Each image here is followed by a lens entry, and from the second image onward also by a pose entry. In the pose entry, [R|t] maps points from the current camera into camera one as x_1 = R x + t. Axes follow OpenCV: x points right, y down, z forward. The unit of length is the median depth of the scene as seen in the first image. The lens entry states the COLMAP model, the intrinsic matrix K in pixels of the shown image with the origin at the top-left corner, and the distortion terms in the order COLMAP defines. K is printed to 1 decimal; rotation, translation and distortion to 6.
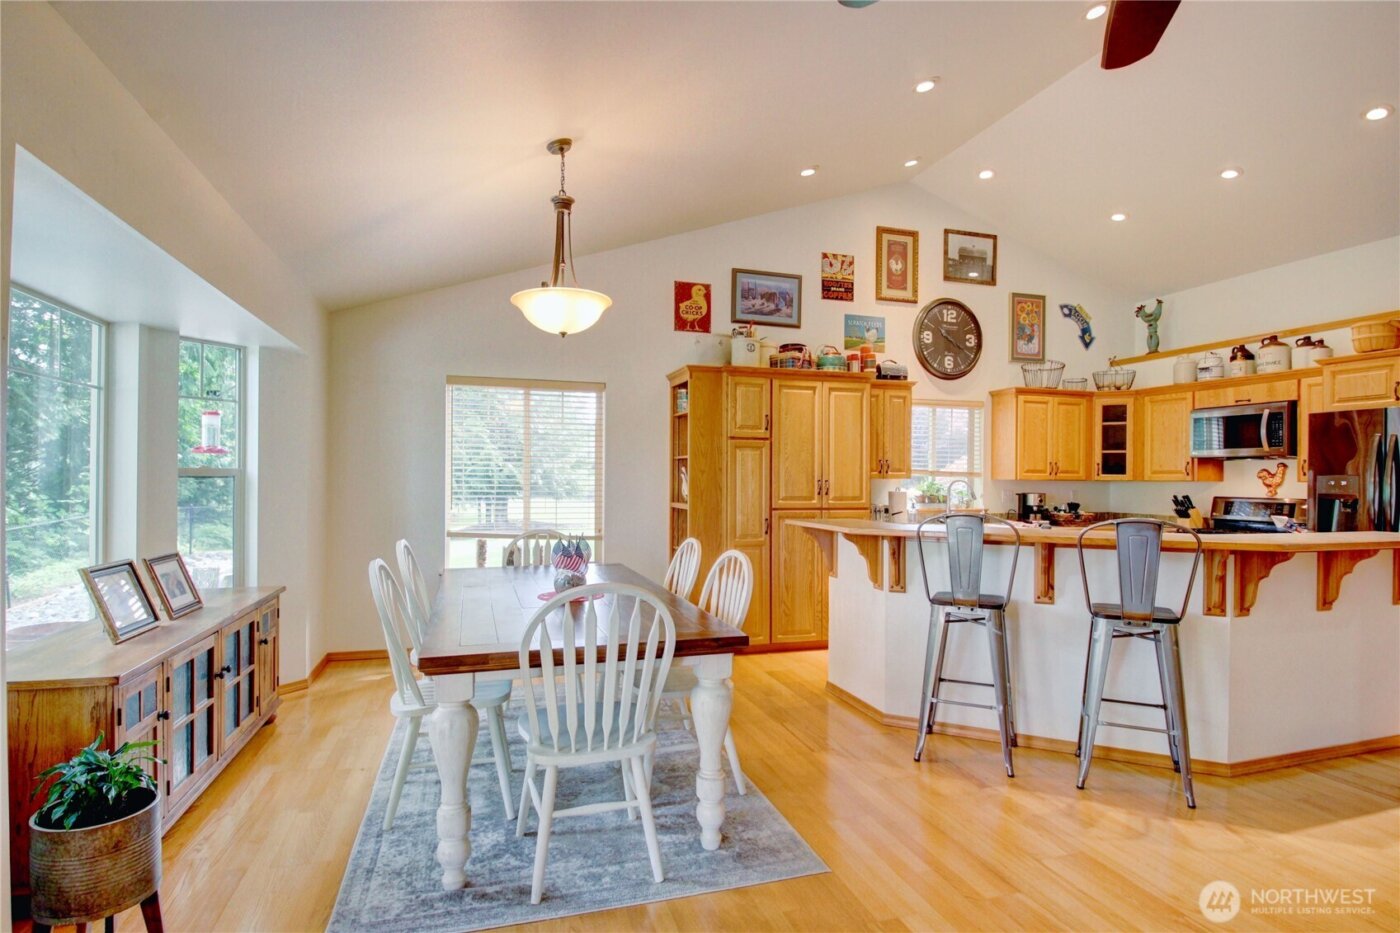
lens RADIAL K [[716.4, 0, 675.0], [0, 716.4, 481.7], [0, 0, 1]] dist [-0.012618, -0.006677]
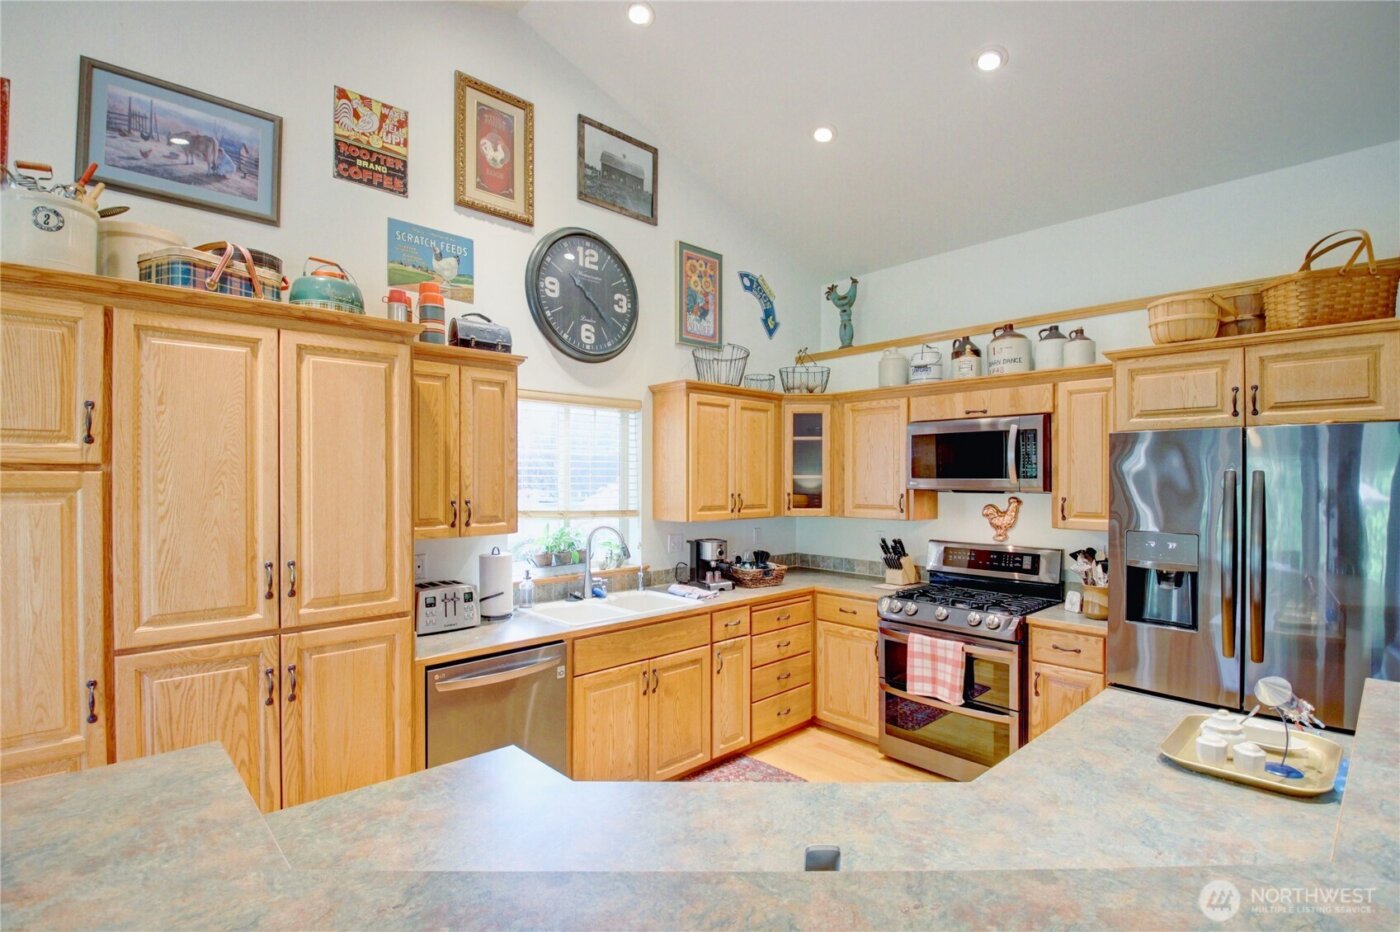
lens RADIAL K [[659.6, 0, 695.7], [0, 659.6, 480.5], [0, 0, 1]] dist [-0.014813, -0.010014]
pose [[0.889068, -0.008567, 0.457695, 0.216701], [0.009478, 0.999955, 0.000305, -0.042363], [-0.457677, 0.004067, 0.889109, 0.477798]]
